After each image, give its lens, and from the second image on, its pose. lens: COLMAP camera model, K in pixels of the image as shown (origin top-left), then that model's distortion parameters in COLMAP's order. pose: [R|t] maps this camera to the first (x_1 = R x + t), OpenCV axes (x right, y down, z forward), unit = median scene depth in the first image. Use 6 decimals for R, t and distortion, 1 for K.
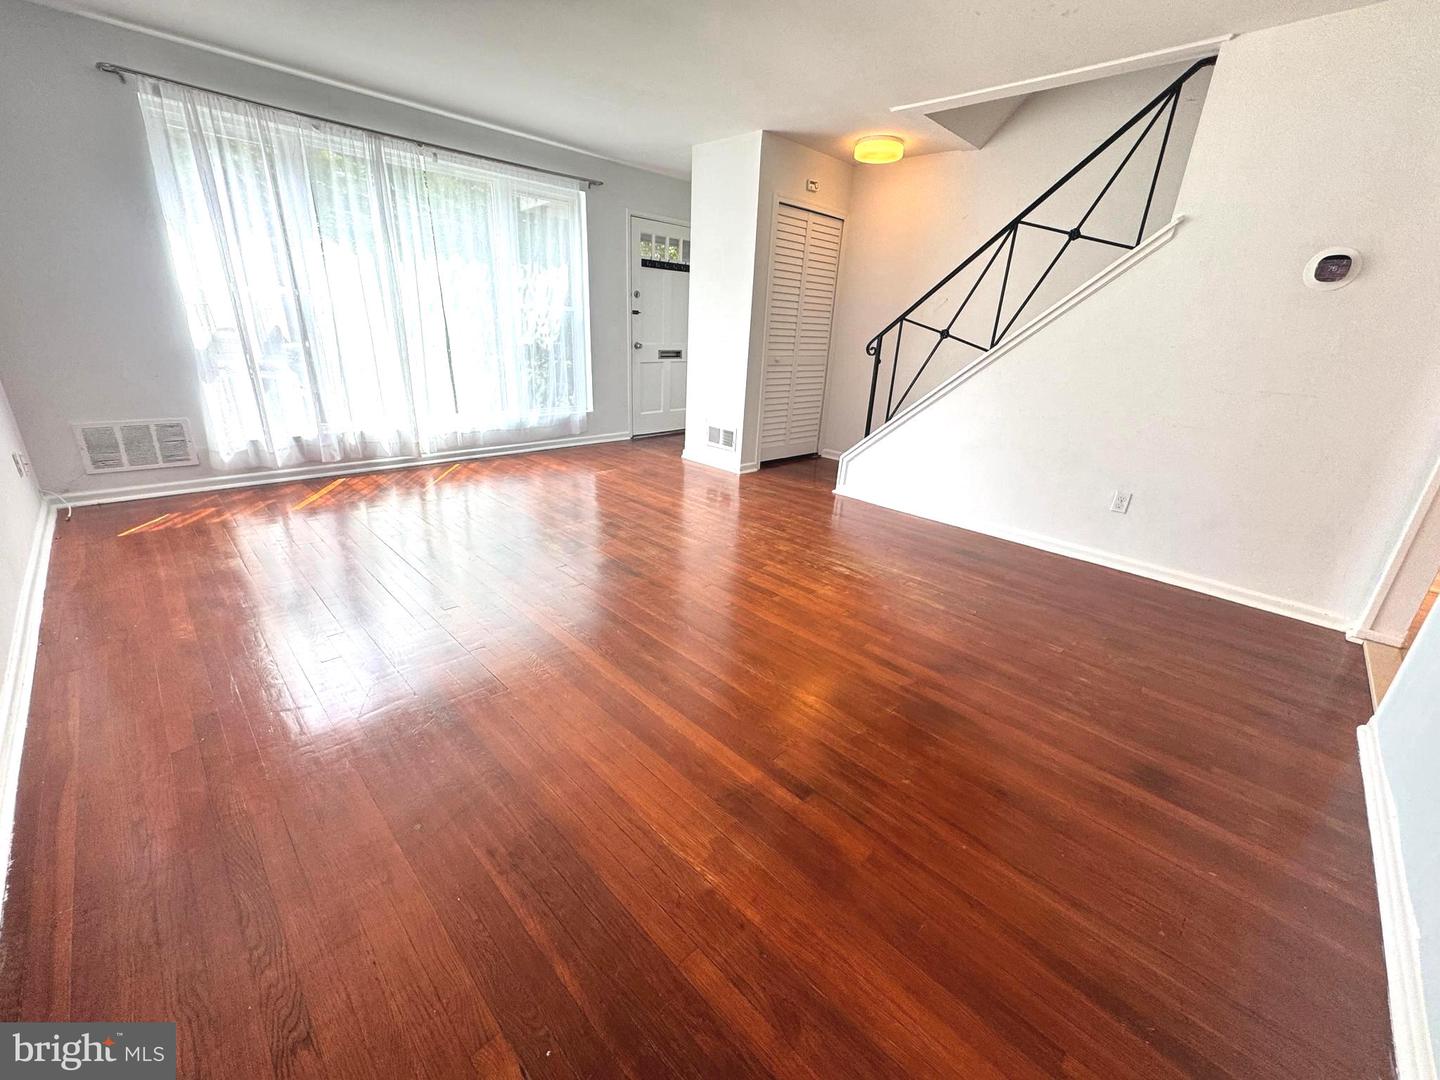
lens RADIAL K [[575.3, 0, 722.0], [0, 575.3, 539.9], [0, 0, 1]] dist [-0.002455, 0.000412]
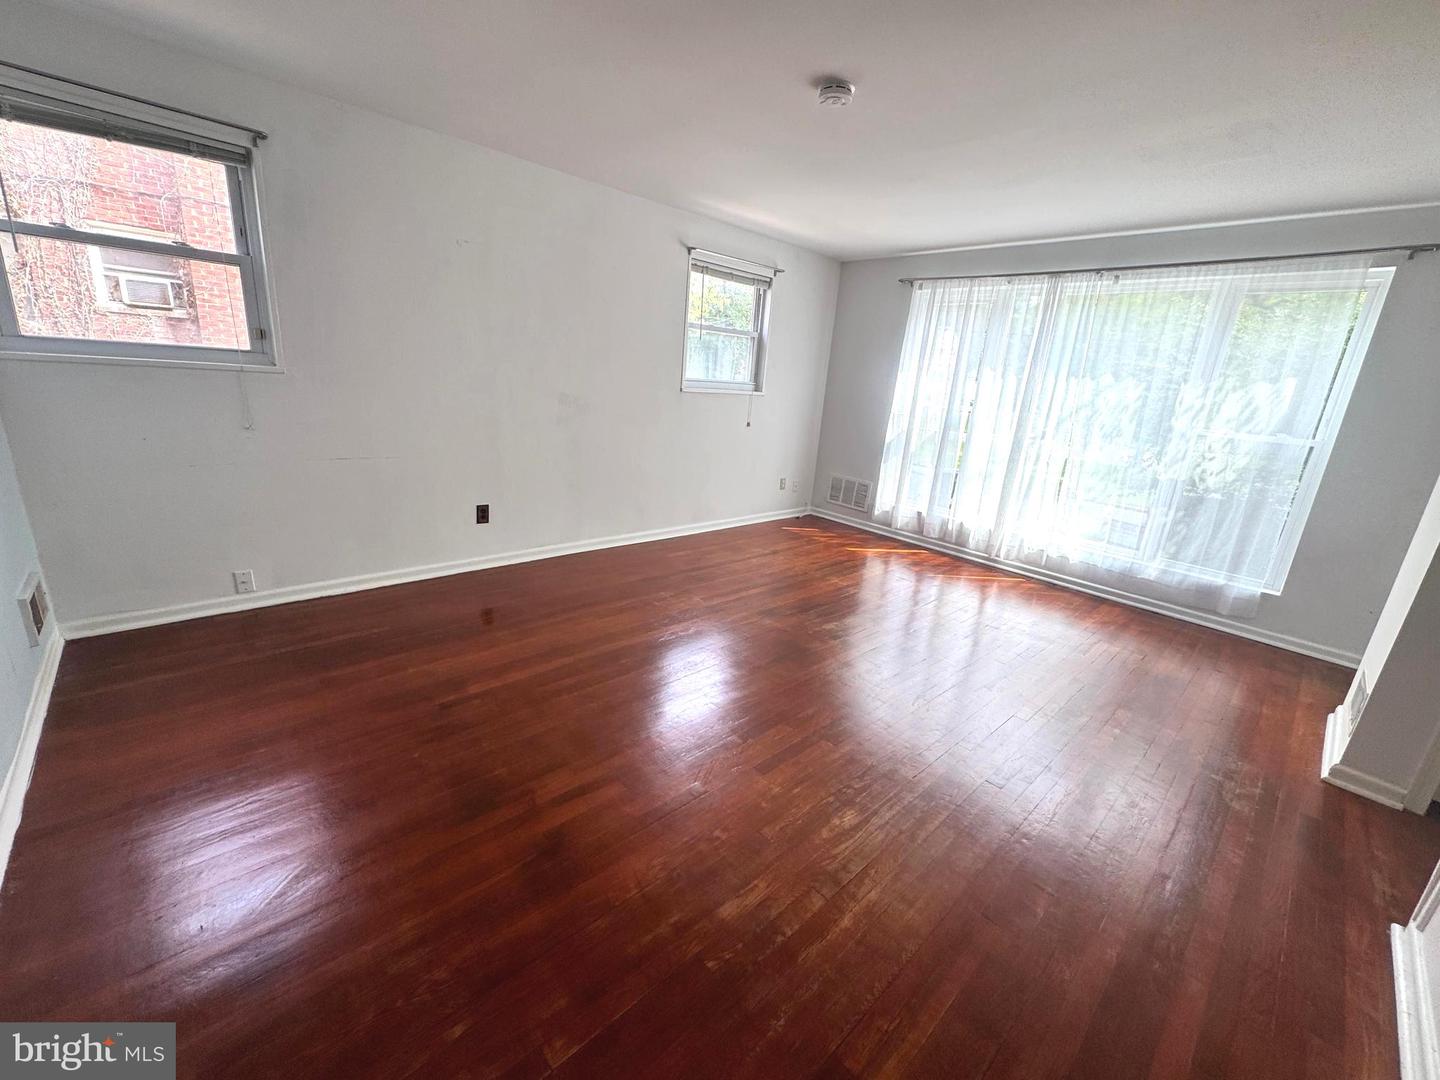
lens RADIAL K [[575.3, 0, 720.2], [0, 575.3, 542.4], [0, 0, 1]] dist [-0.002455, 0.000412]
pose [[-0.040691, 0.231380, -0.972012, 0.610170], [-0.422523, 0.877572, 0.226587, -0.239458], [0.905438, 0.419918, 0.062054, 0.574245]]
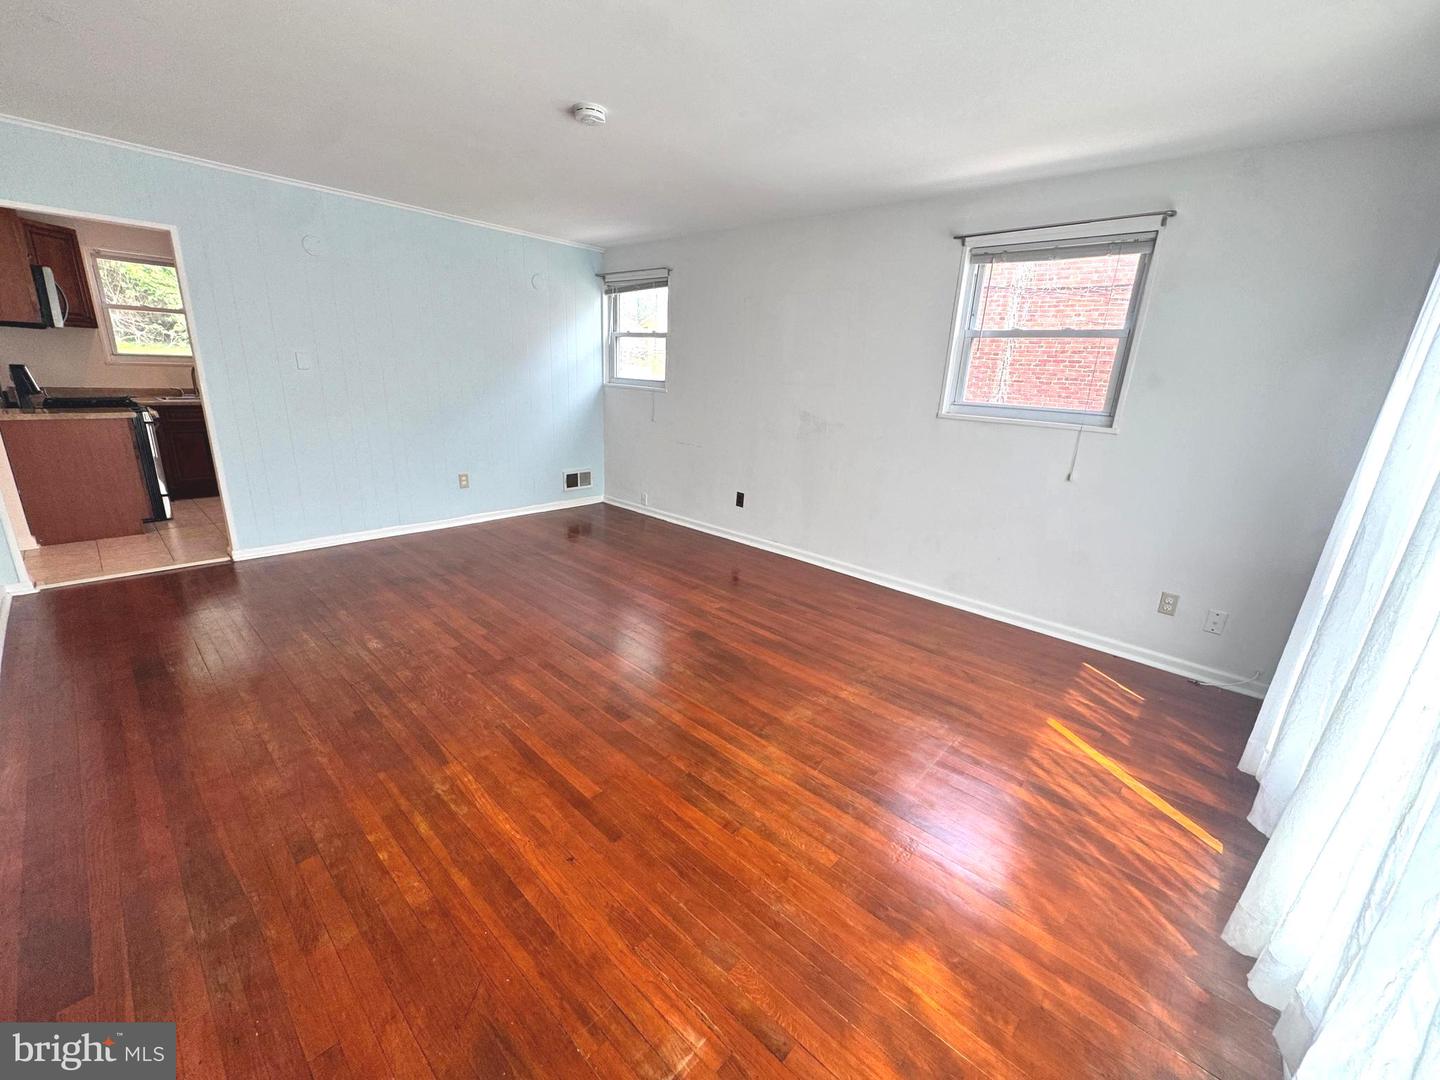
lens RADIAL K [[575.3, 0, 719.9], [0, 575.3, 543.7], [0, 0, 1]] dist [-0.002455, 0.000412]
pose [[-0.994250, -0.084186, -0.066175, -0.236369], [-0.107068, 0.791291, 0.601992, -0.589237], [0.001684, 0.605616, -0.795755, 1.351678]]
